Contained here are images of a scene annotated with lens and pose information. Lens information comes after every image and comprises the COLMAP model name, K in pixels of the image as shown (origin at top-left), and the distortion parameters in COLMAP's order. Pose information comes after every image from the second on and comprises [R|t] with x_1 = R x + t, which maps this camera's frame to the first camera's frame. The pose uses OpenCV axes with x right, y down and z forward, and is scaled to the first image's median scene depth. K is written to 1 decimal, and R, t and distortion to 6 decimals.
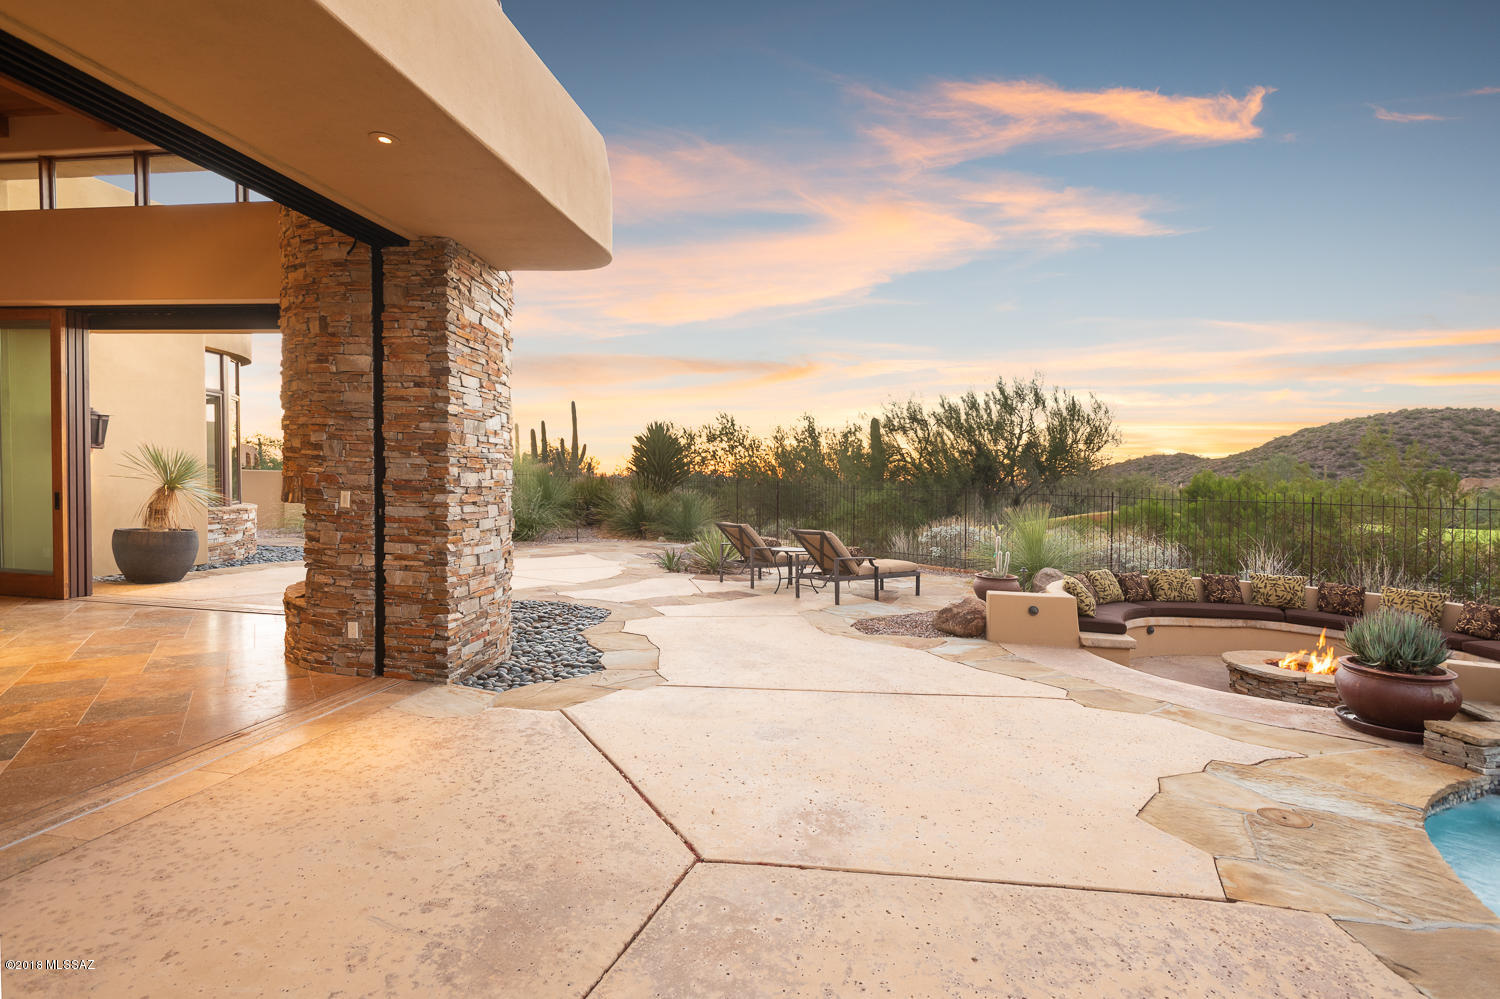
lens RADIAL K [[716.9, 0, 750.0], [0, 716.9, 499.5], [0, 0, 1]] dist [0.000206, -0.000035]
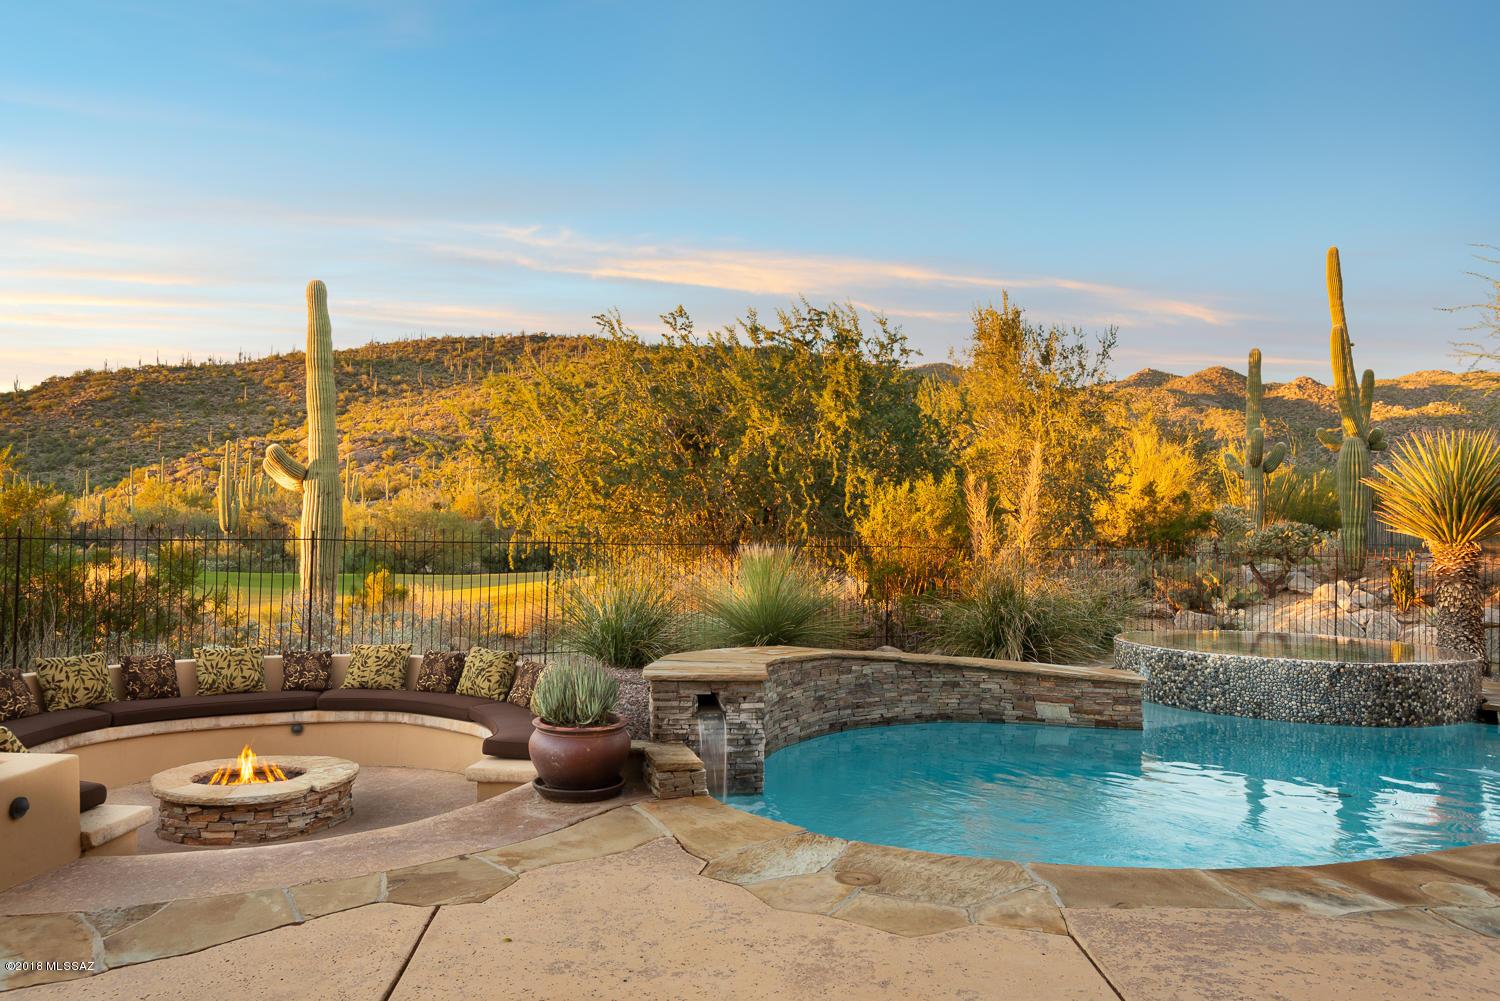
lens RADIAL K [[1076.4, 0, 750.0], [0, 1076.4, 500.5], [0, 0, 1]] dist [0.026734, -0.005698]
pose [[-0.178477, 0.014869, 0.983832, -0.454039], [0.000677, 0.999887, -0.014989, -0.015348], [-0.983944, -0.002009, -0.178467, 1.048559]]
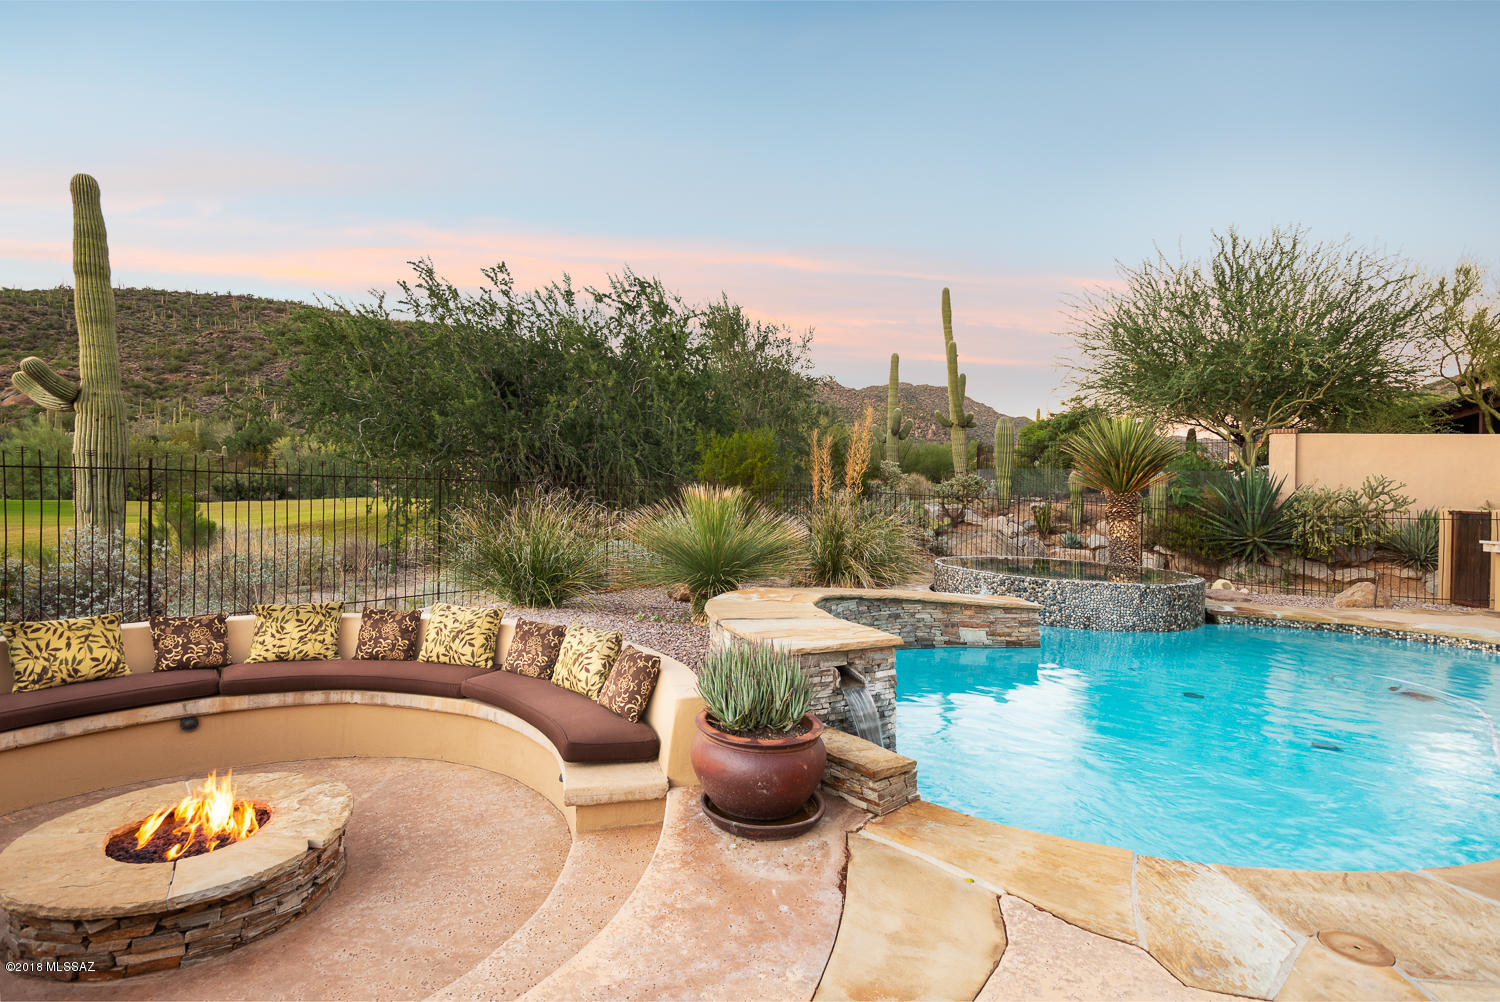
lens RADIAL K [[749.3, 0, 750.0], [0, 749.3, 501.0], [0, 0, 1]] dist [0.004917, -0.000239]
pose [[-0.552943, -0.054297, 0.831448, 0.345803], [-0.029900, 0.998525, 0.045324, -0.001379], [-0.832682, 0.000201, -0.553751, 1.420371]]
